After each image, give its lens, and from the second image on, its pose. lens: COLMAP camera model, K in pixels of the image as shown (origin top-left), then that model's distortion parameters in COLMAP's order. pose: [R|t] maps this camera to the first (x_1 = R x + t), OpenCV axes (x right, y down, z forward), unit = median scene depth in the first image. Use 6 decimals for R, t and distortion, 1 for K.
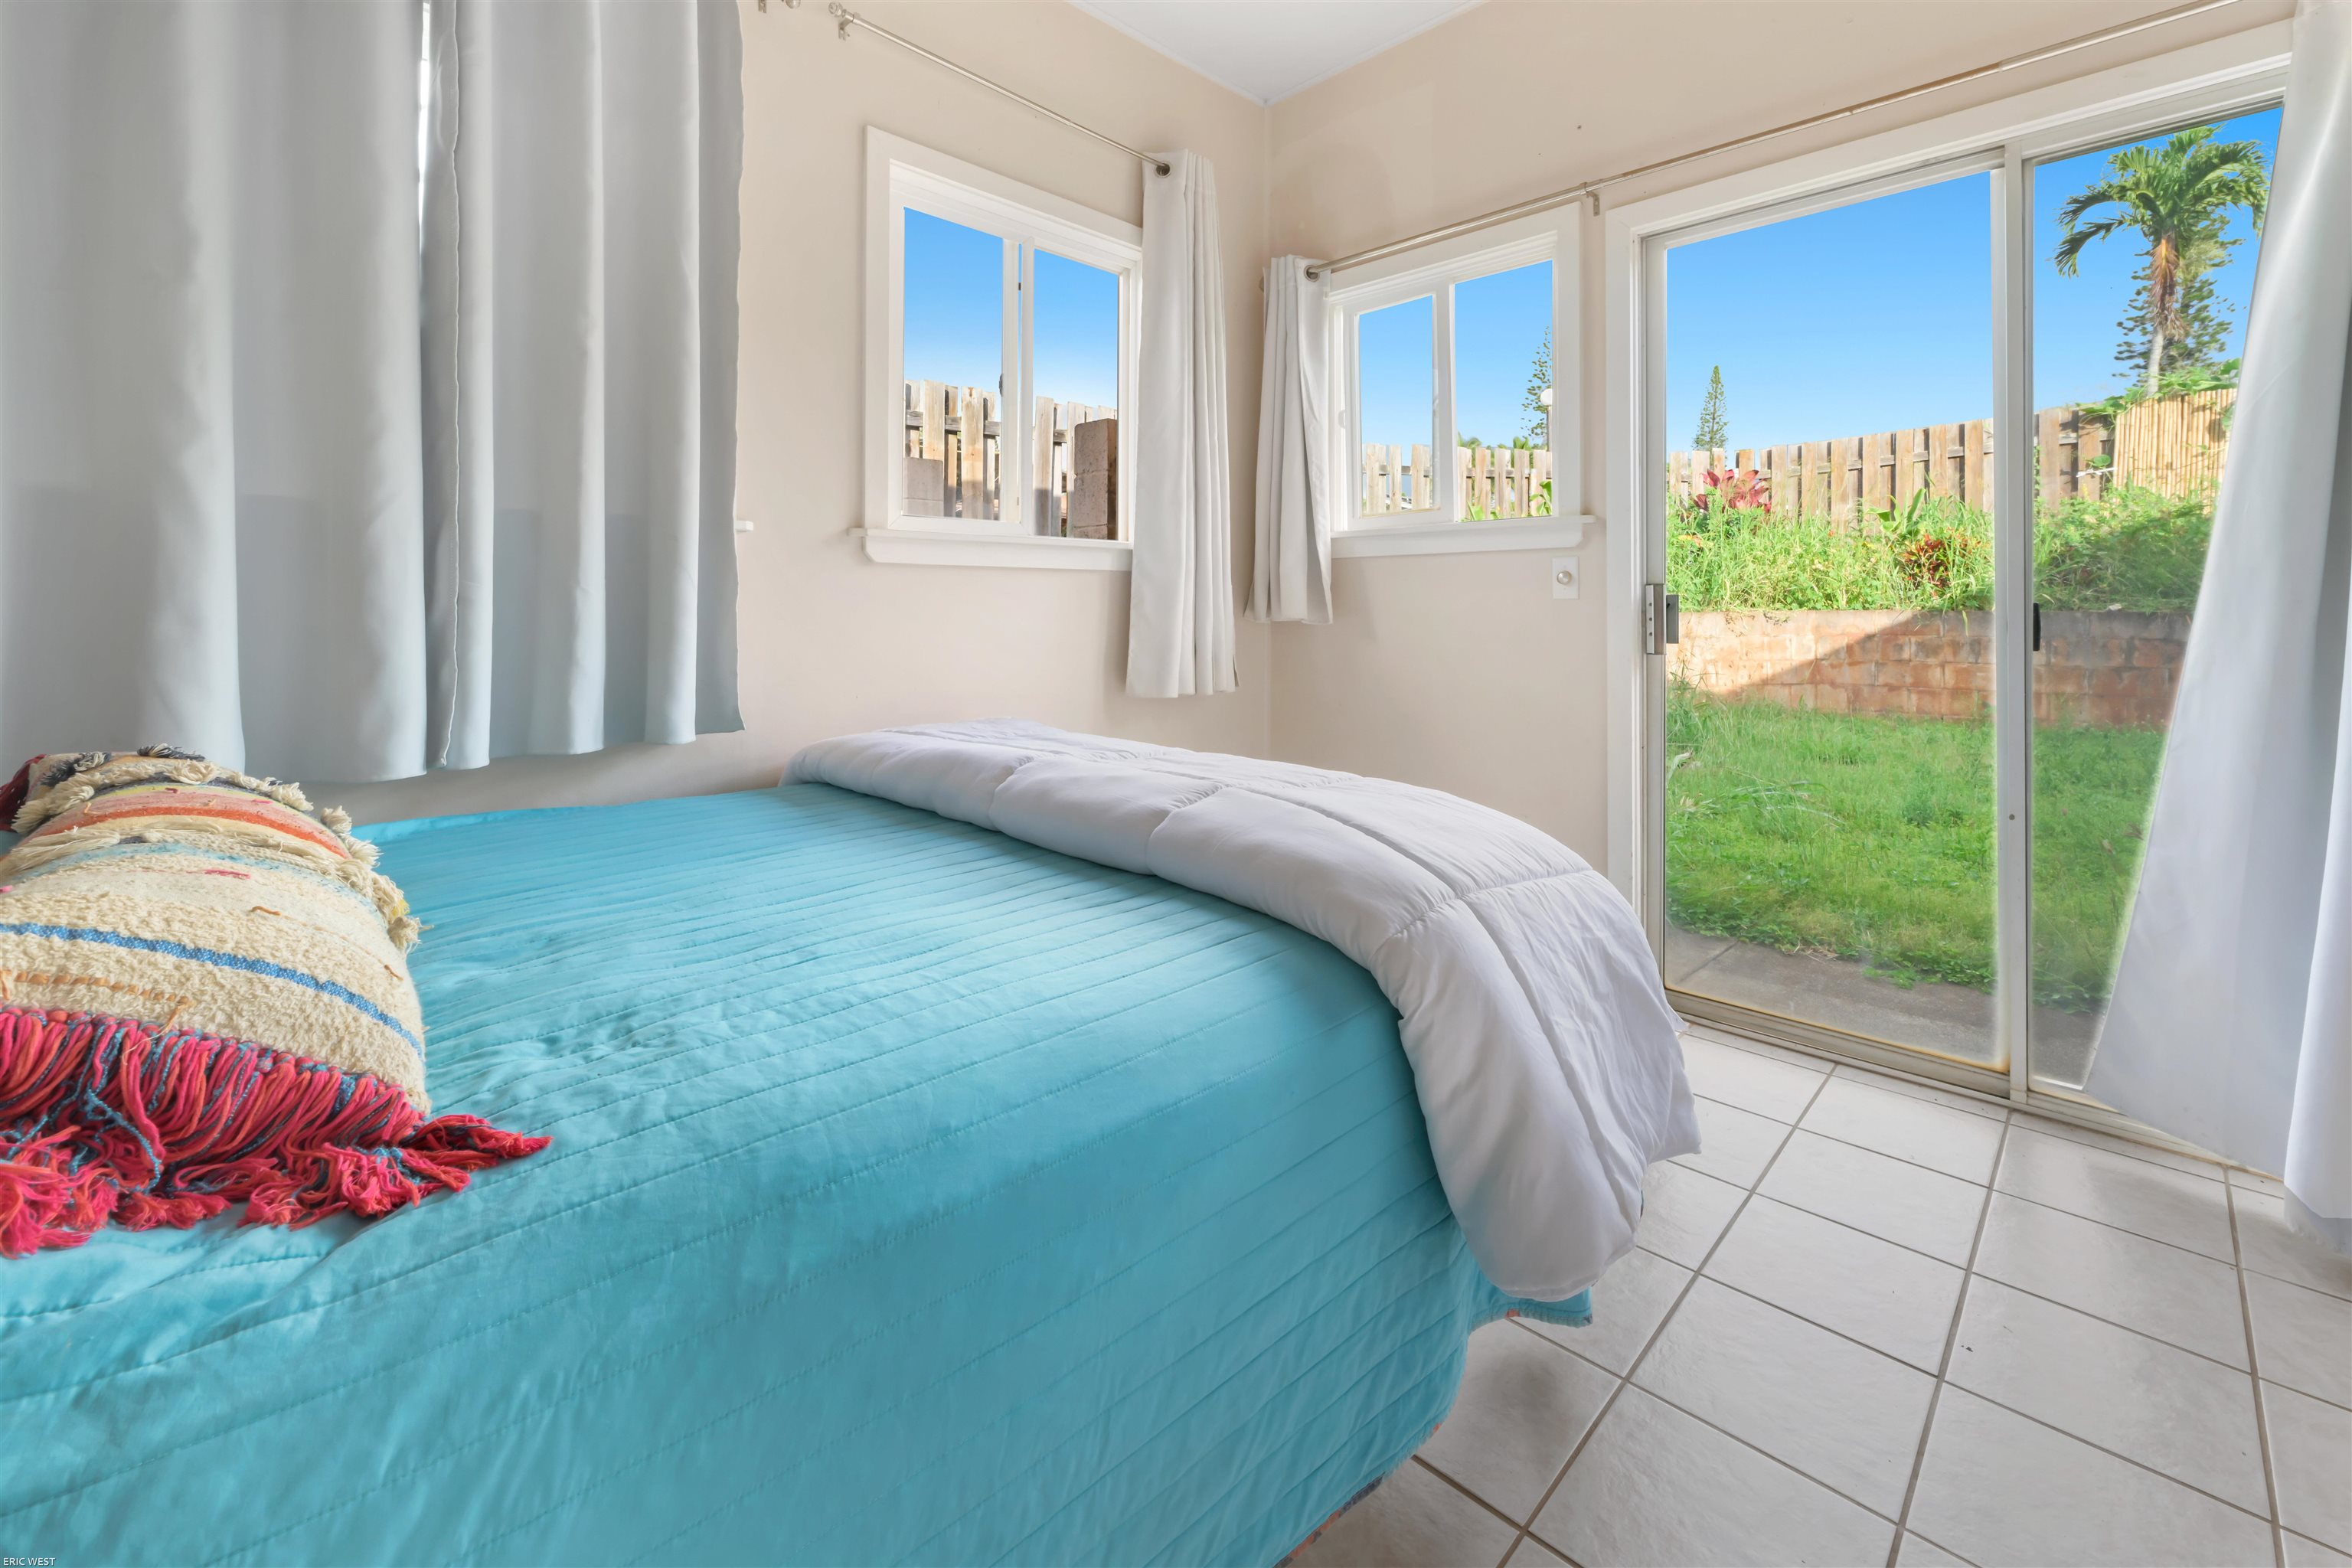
lens RADIAL K [[982.0, 0, 1178.8], [0, 982.0, 775.4], [0, 0, 1]] dist [-0.004619, 0.001267]
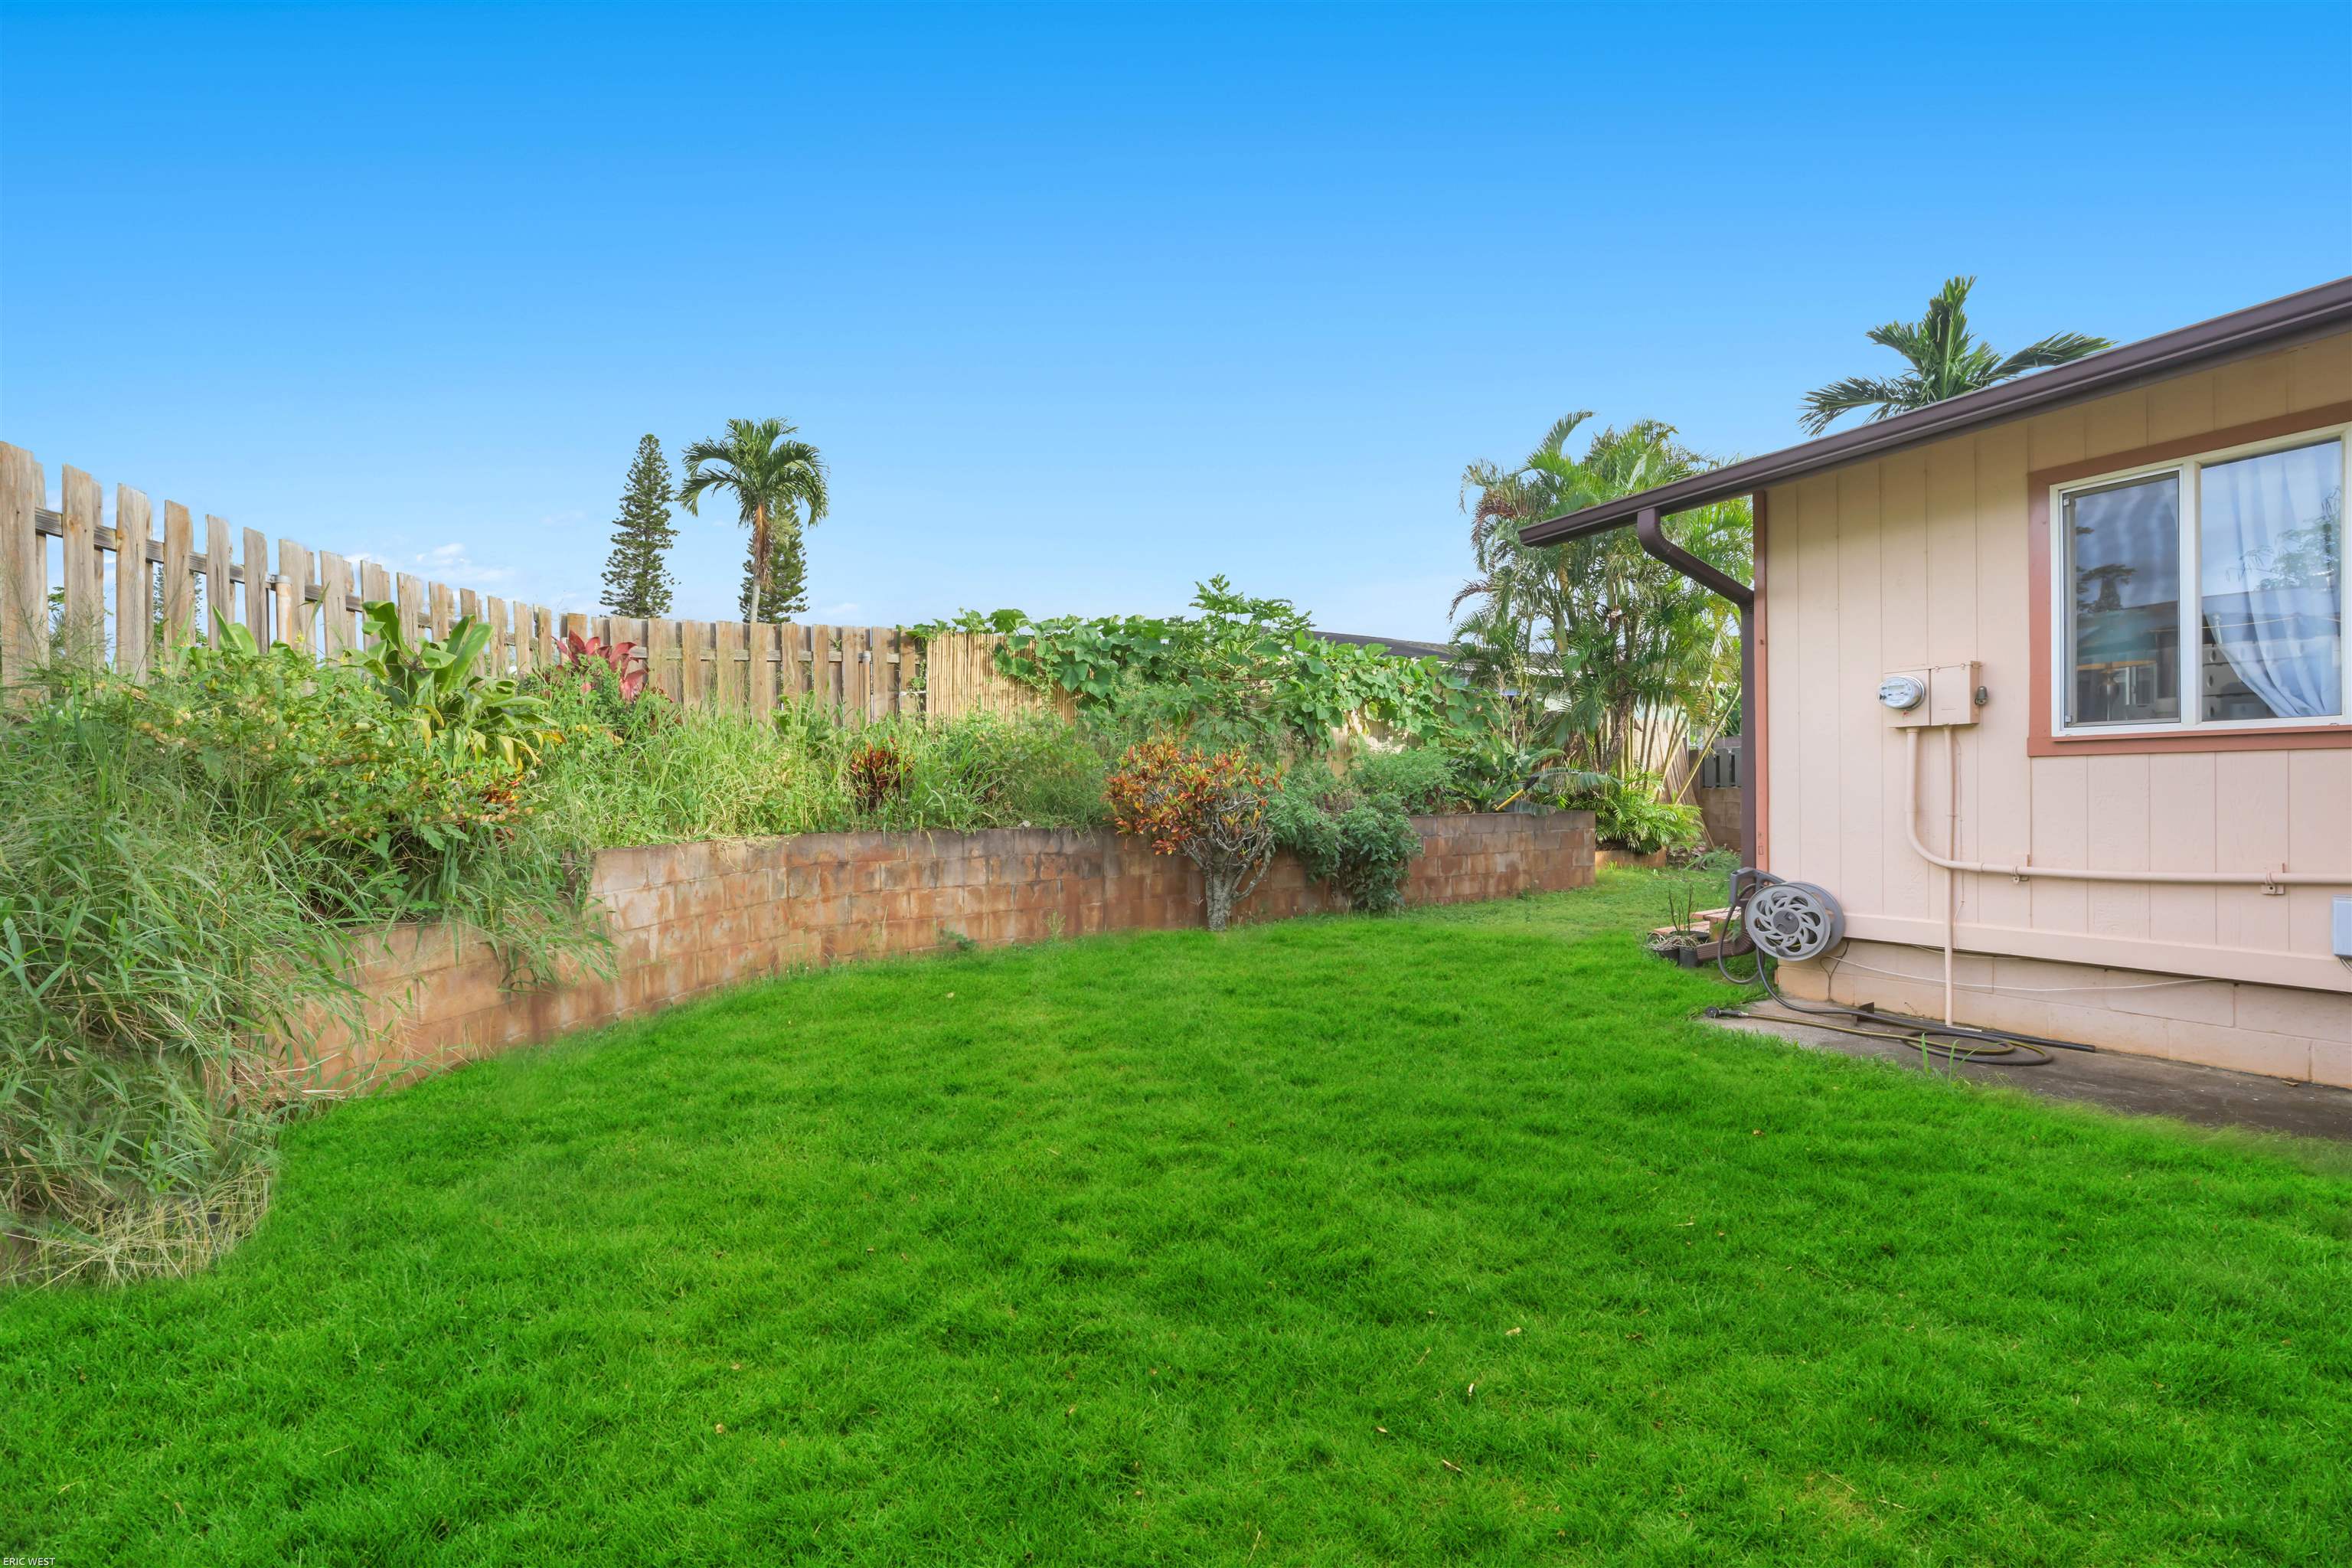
lens RADIAL K [[982.0, 0, 1144.8], [0, 982.0, 813.7], [0, 0, 1]] dist [-0.004619, 0.001267]
pose [[0.281639, -0.012282, 0.959442, 0.007226], [0.169102, 0.984903, -0.037032, -0.107991], [-0.944502, 0.172673, 0.279464, 0.520618]]
